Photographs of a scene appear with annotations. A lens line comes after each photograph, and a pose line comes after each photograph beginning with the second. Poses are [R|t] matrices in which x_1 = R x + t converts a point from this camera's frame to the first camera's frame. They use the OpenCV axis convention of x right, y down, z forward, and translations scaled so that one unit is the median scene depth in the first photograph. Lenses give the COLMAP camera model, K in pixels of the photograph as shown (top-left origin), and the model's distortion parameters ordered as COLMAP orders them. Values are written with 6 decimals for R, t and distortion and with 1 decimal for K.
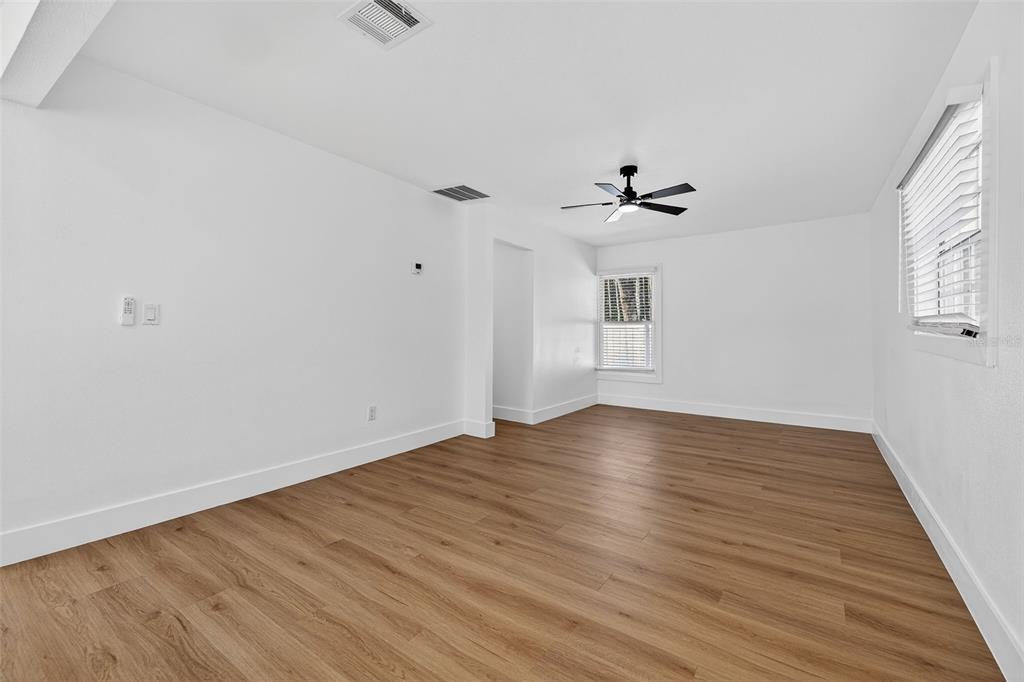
lens RADIAL K [[429.1, 0, 509.5], [0, 429.1, 338.9], [0, 0, 1]] dist [0.011313, -0.000655]
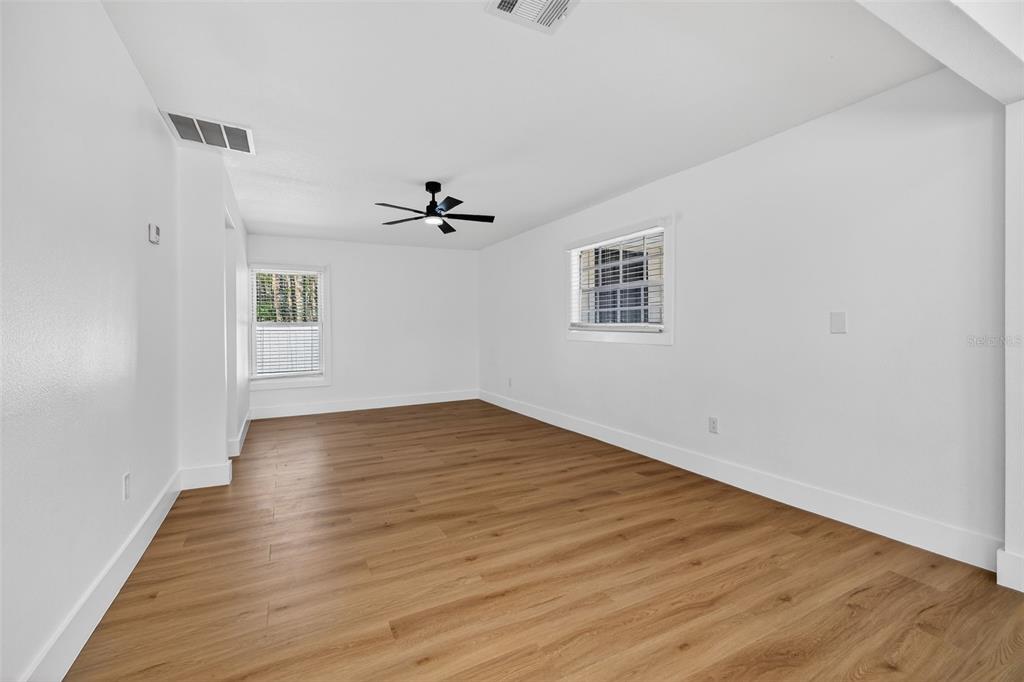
lens RADIAL K [[429.1, 0, 509.5], [0, 429.1, 338.9], [0, 0, 1]] dist [0.011313, -0.000655]
pose [[0.461977, -0.023705, 0.886575, -0.775613], [0.026117, 0.999573, 0.013117, -0.012781], [-0.886507, 0.017095, 0.462398, 0.400992]]
